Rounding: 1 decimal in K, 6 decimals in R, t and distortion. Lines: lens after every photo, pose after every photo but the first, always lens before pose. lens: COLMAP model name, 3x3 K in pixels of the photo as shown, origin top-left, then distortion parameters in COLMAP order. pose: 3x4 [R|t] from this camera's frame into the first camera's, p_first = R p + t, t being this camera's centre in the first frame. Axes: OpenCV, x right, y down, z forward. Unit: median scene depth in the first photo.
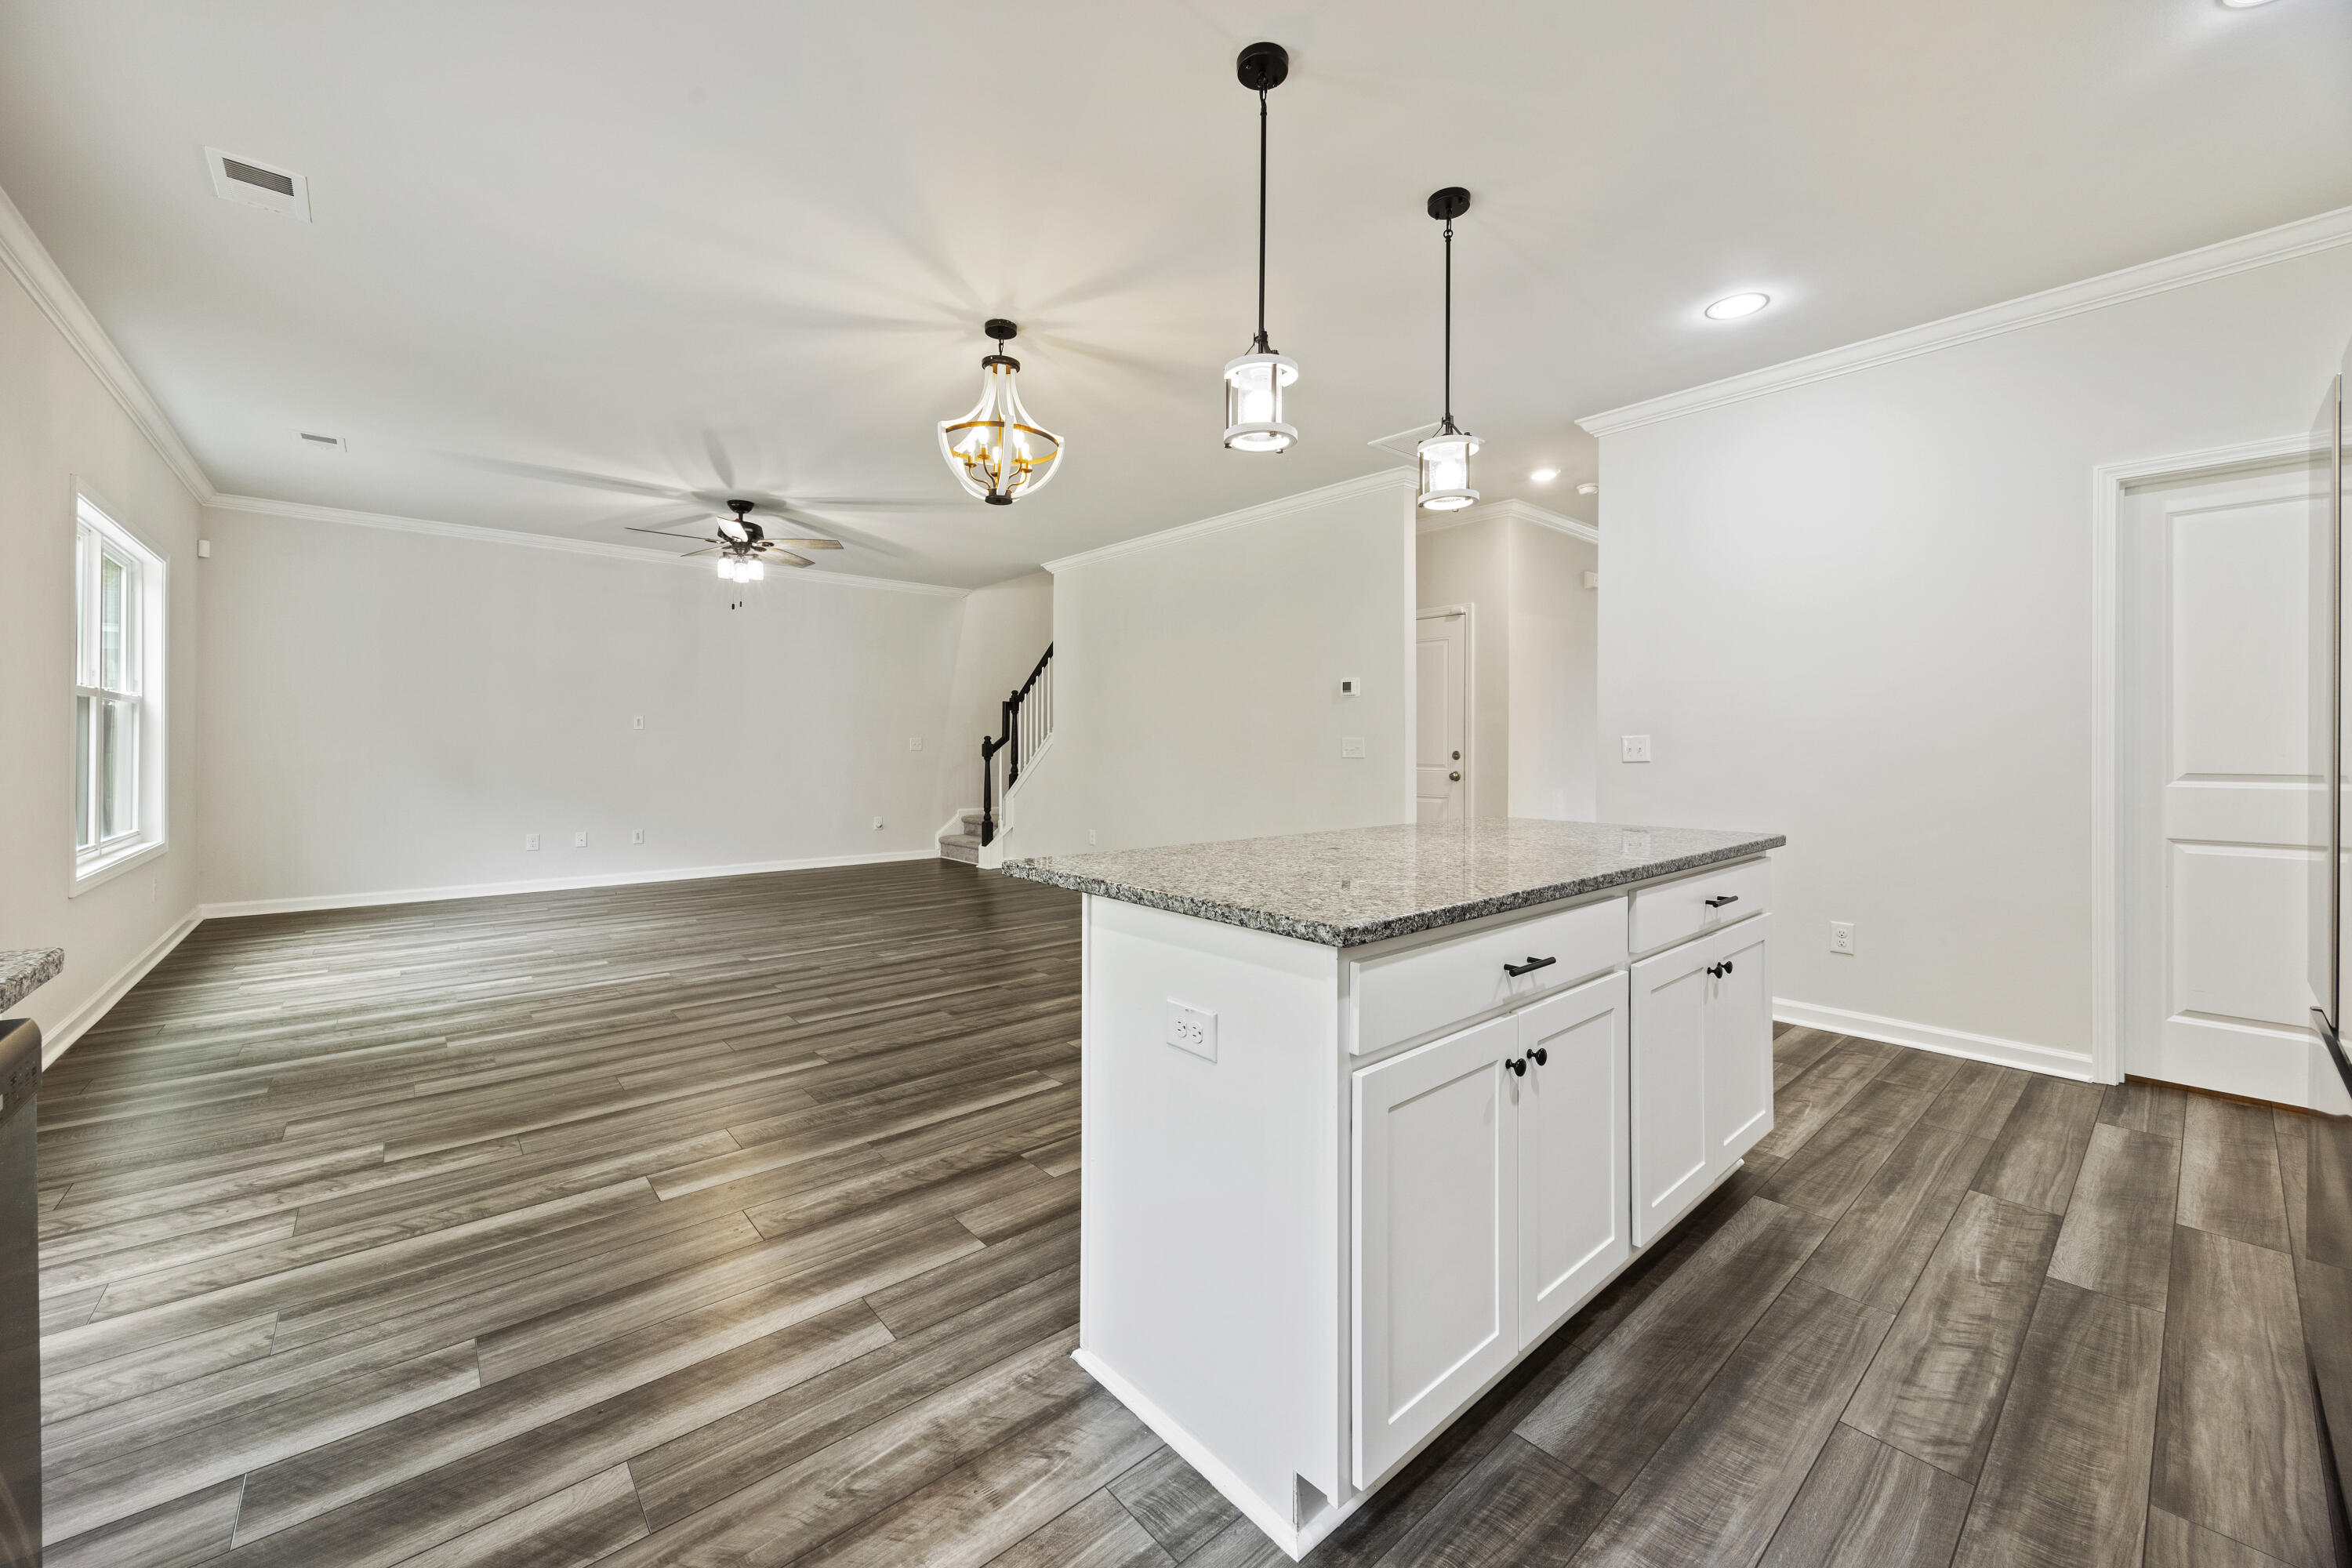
lens RADIAL K [[905.8, 0, 1187.2], [0, 905.8, 750.6], [0, 0, 1]] dist [0.000389, -0.000066]
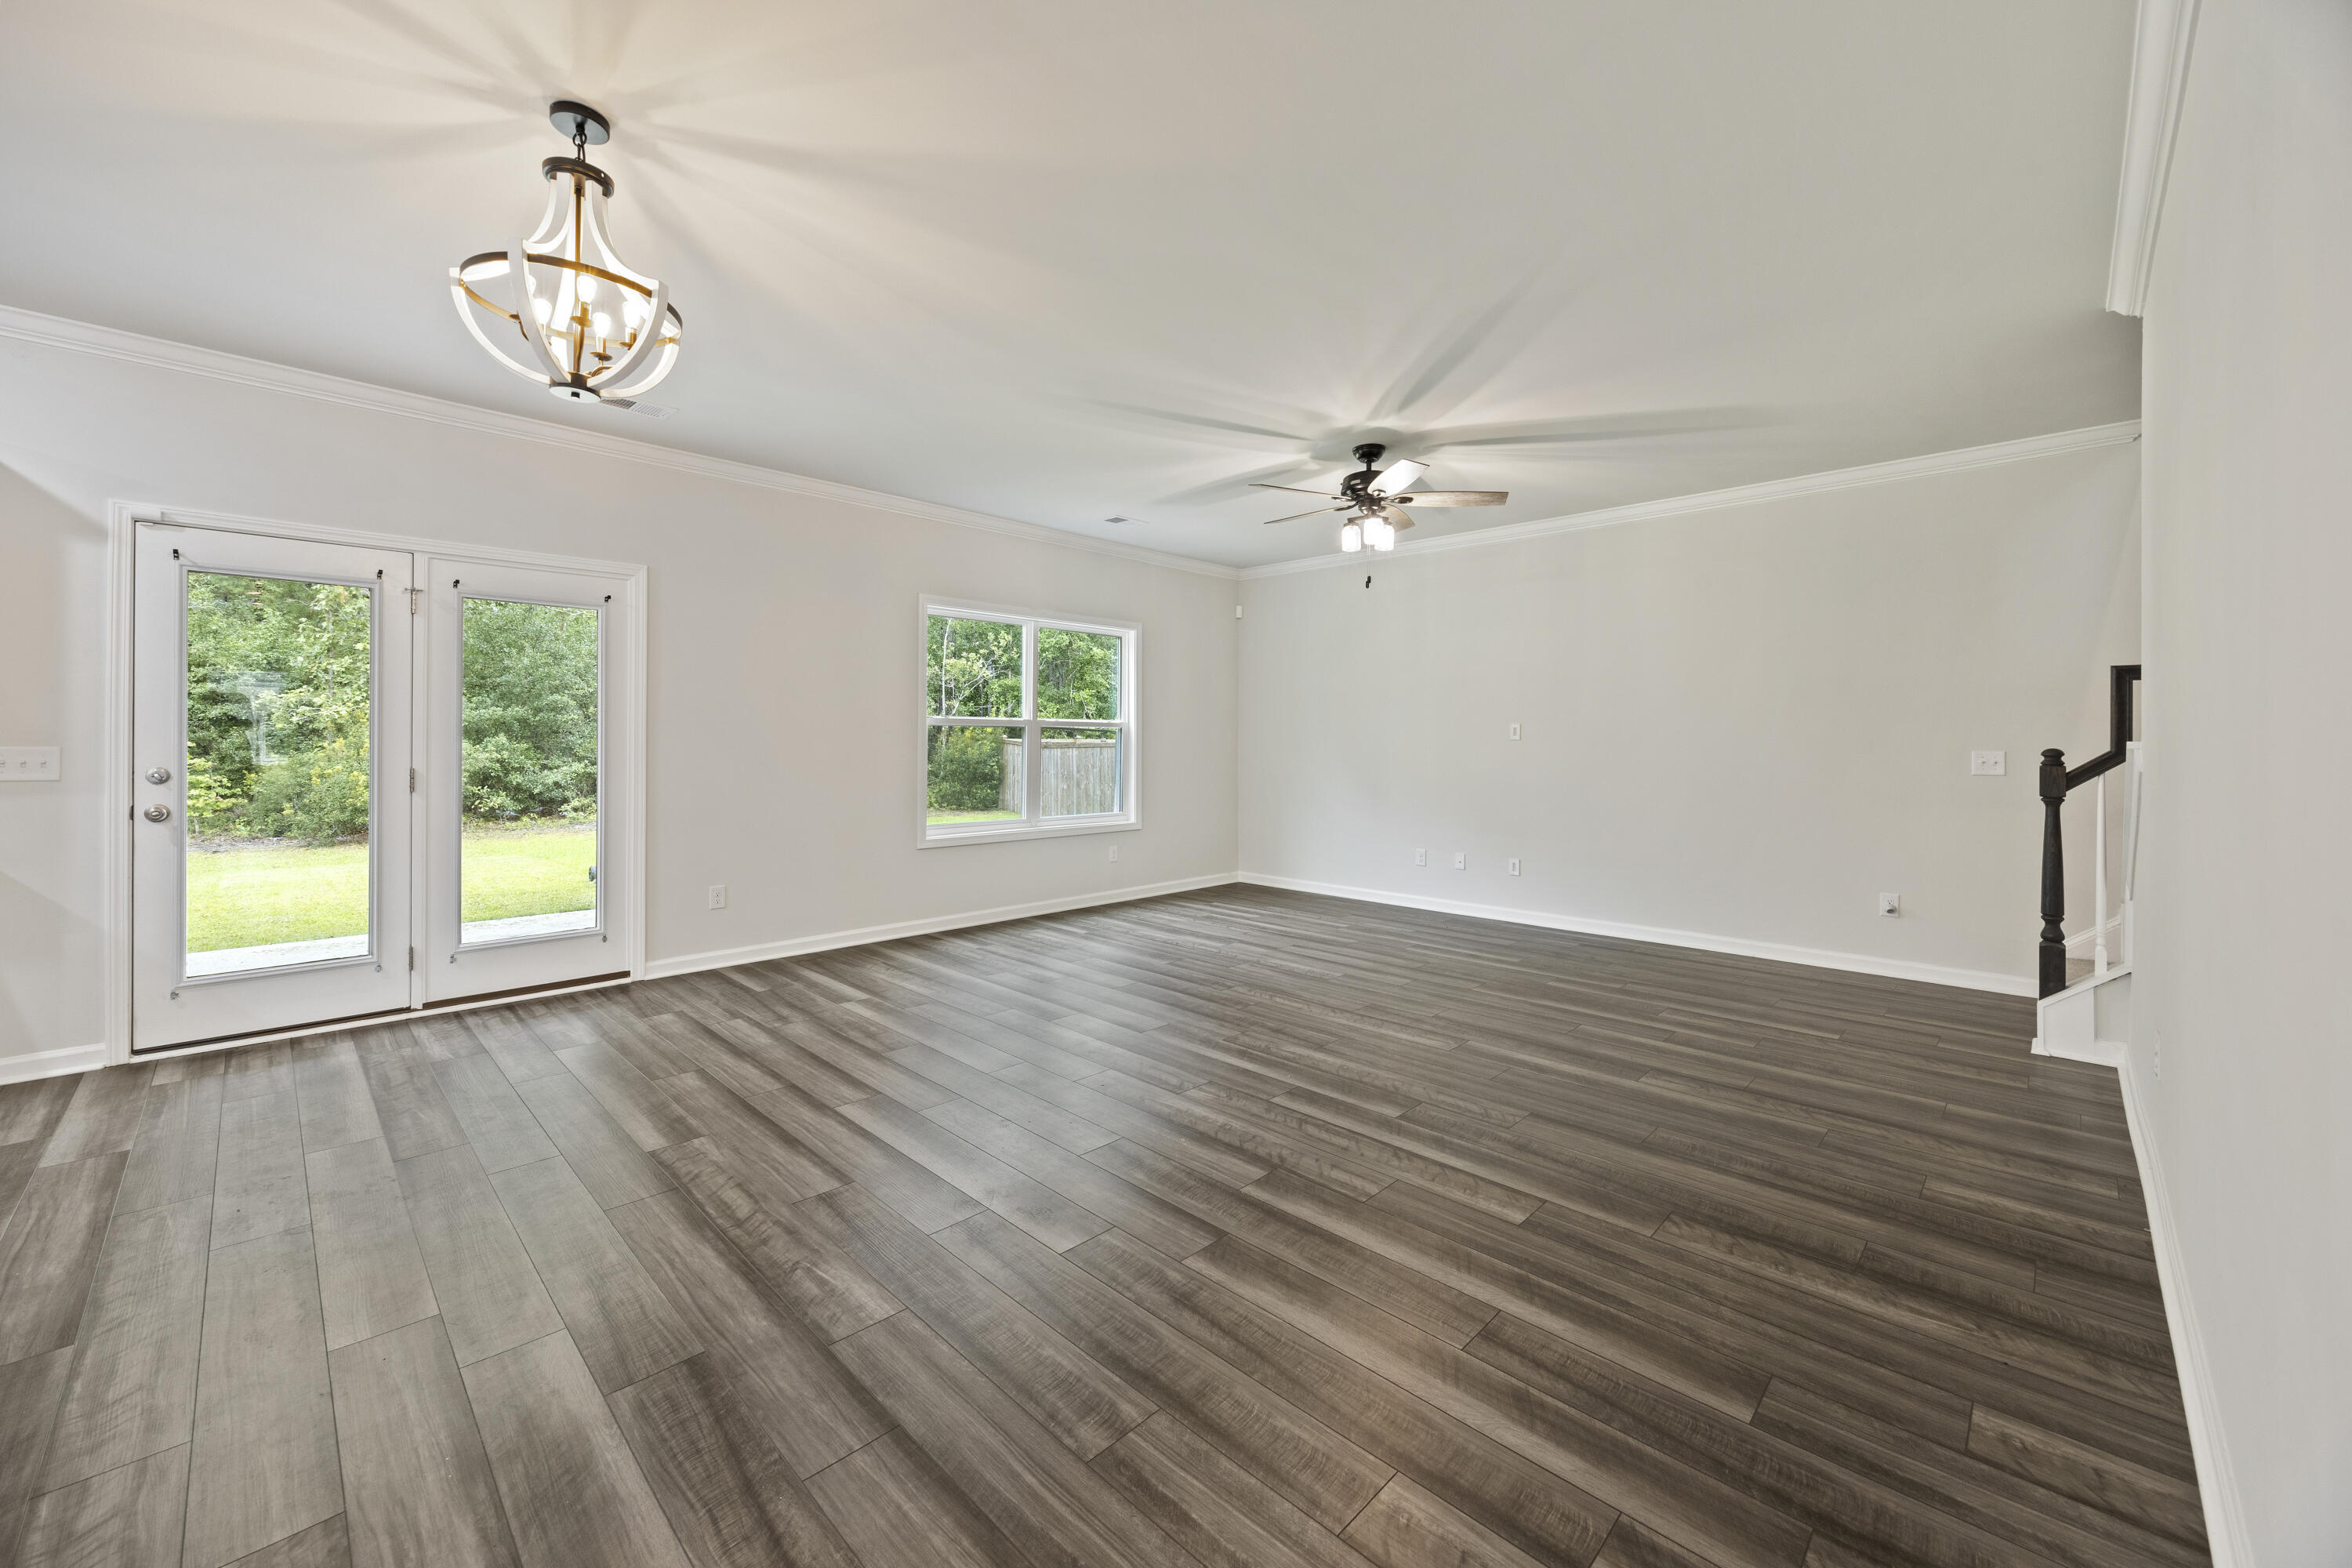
lens RADIAL K [[905.8, 0, 1187.2], [0, 905.8, 750.6], [0, 0, 1]] dist [0.000389, -0.000066]
pose [[0.086244, 0.006363, -0.996254, 0.633786], [-0.011376, 0.999921, 0.005402, -0.044423], [0.996209, 0.010867, 0.086310, 1.859944]]
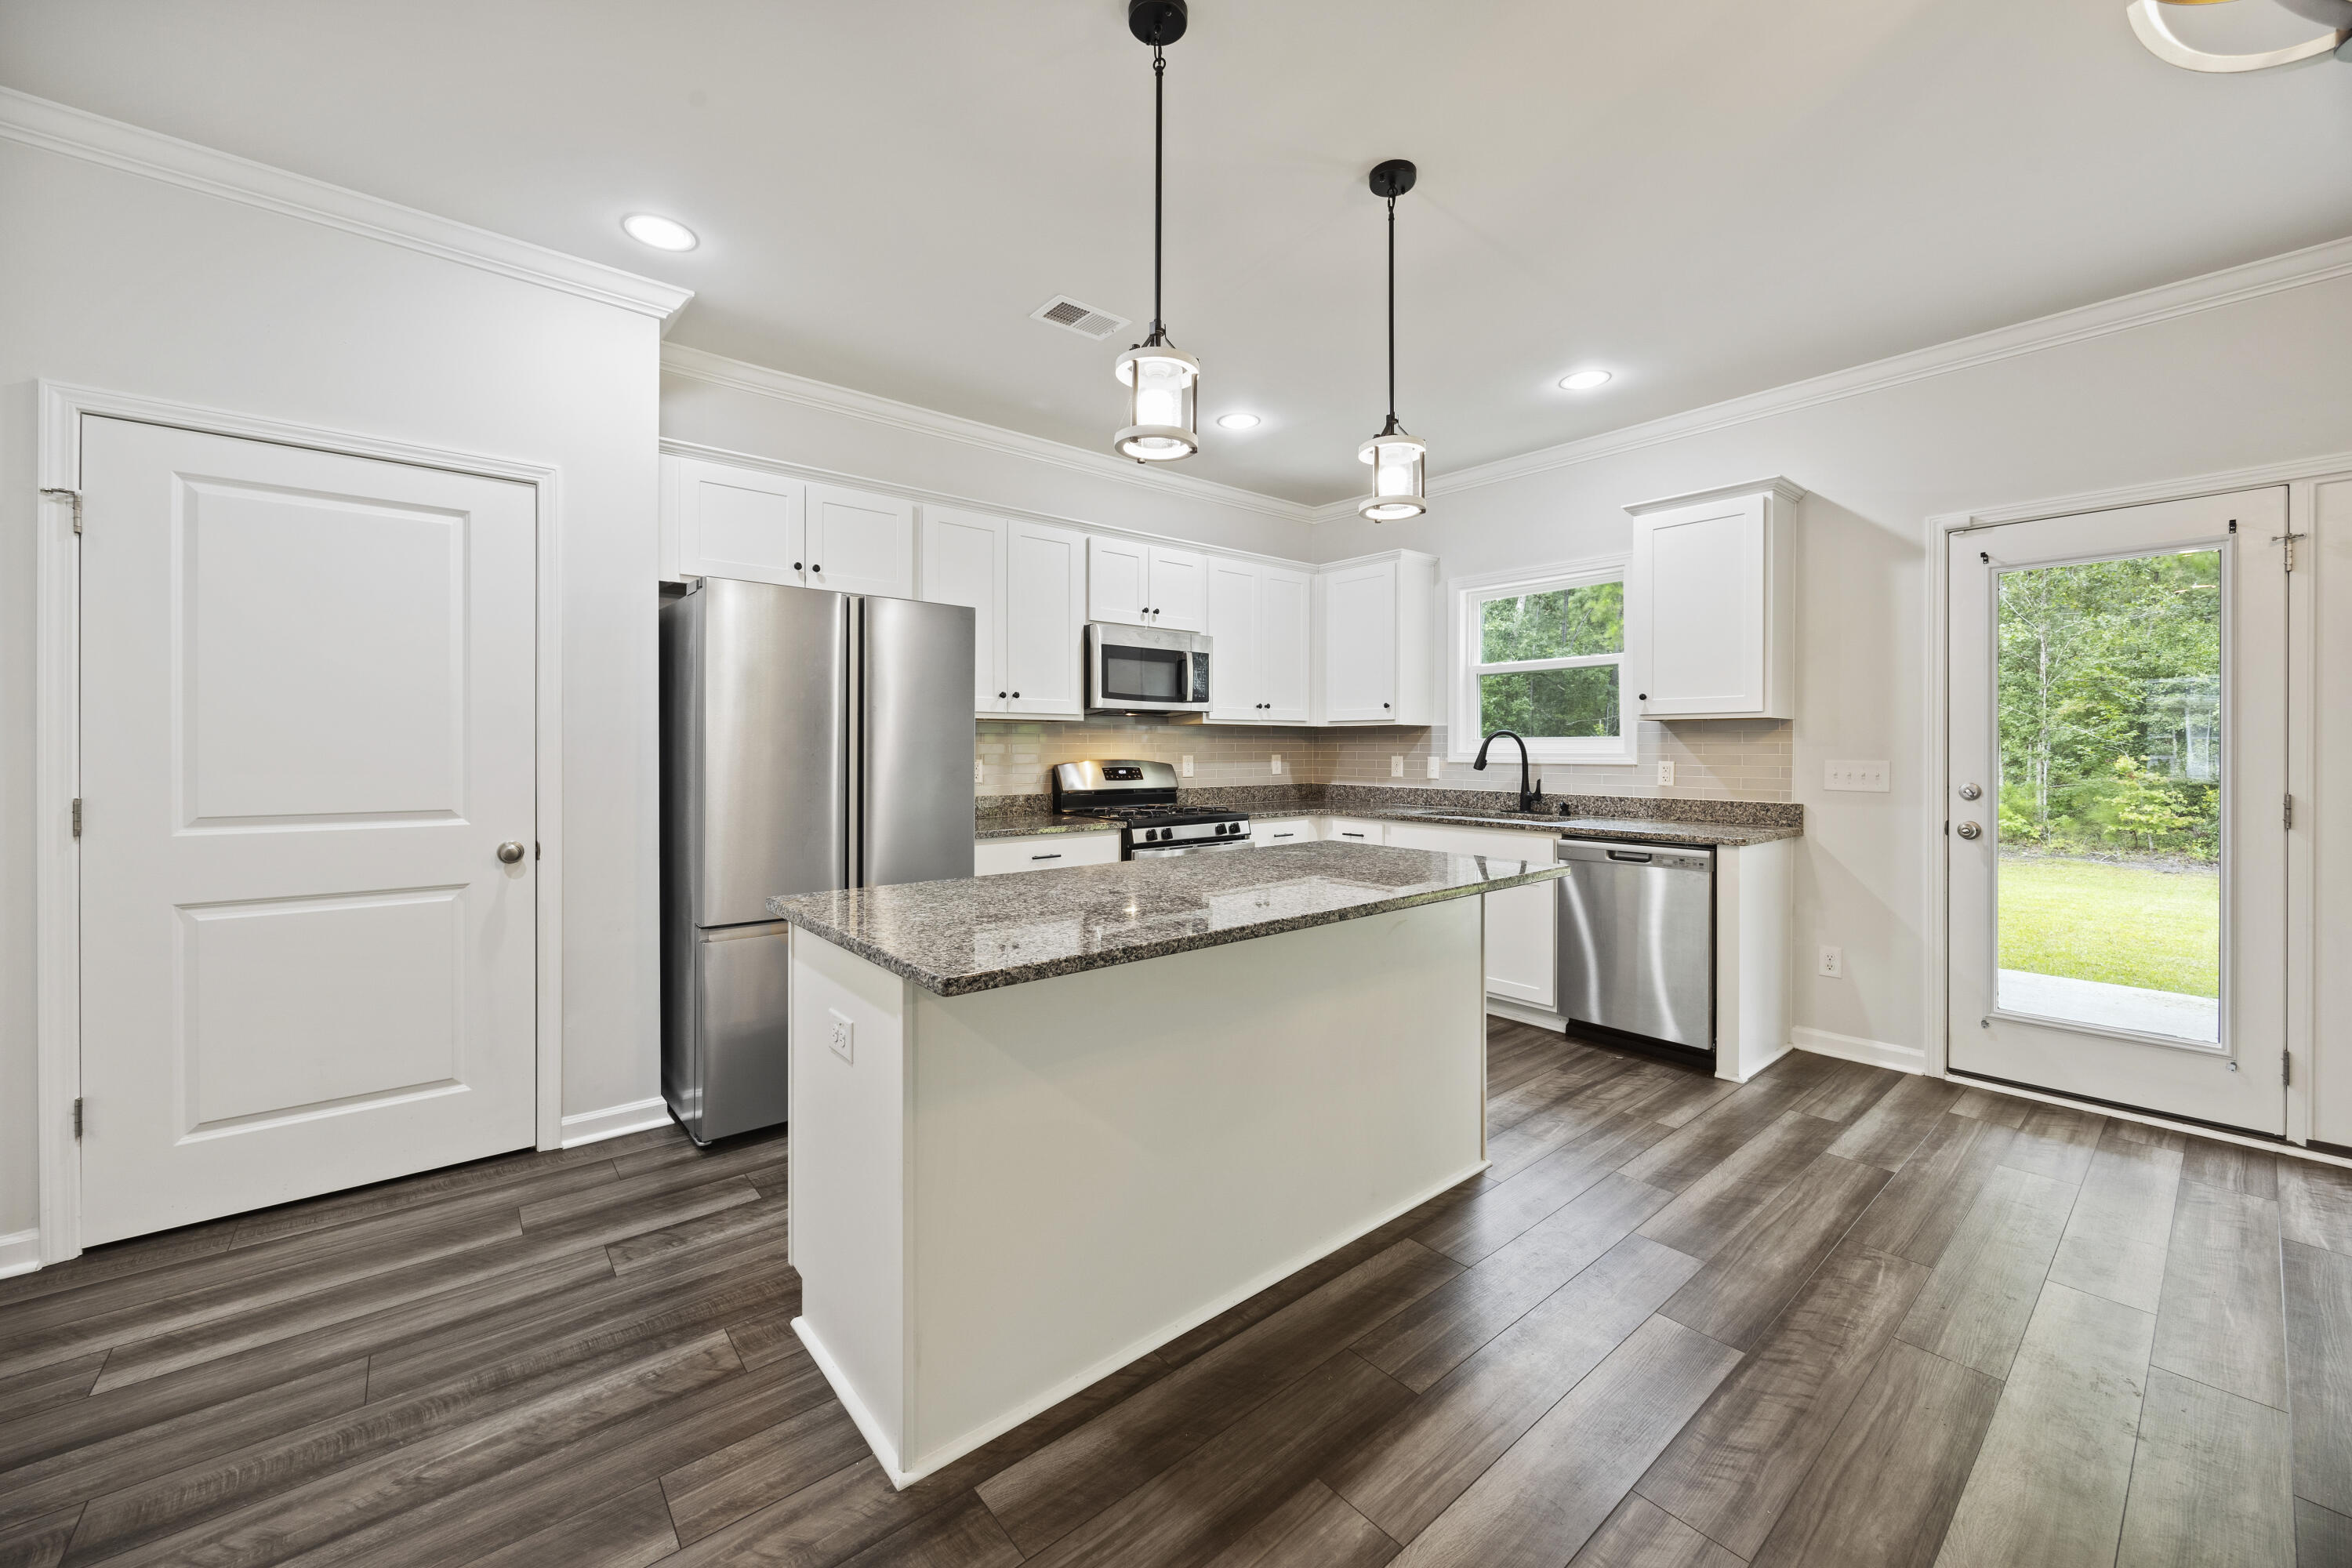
lens RADIAL K [[905.8, 0, 1187.2], [0, 905.8, 750.6], [0, 0, 1]] dist [0.000389, -0.000066]
pose [[-0.999803, -0.003476, 0.019522, 0.260148], [-0.003343, 0.999971, 0.006833, -0.045694], [-0.019545, 0.006766, -0.999786, 1.773767]]
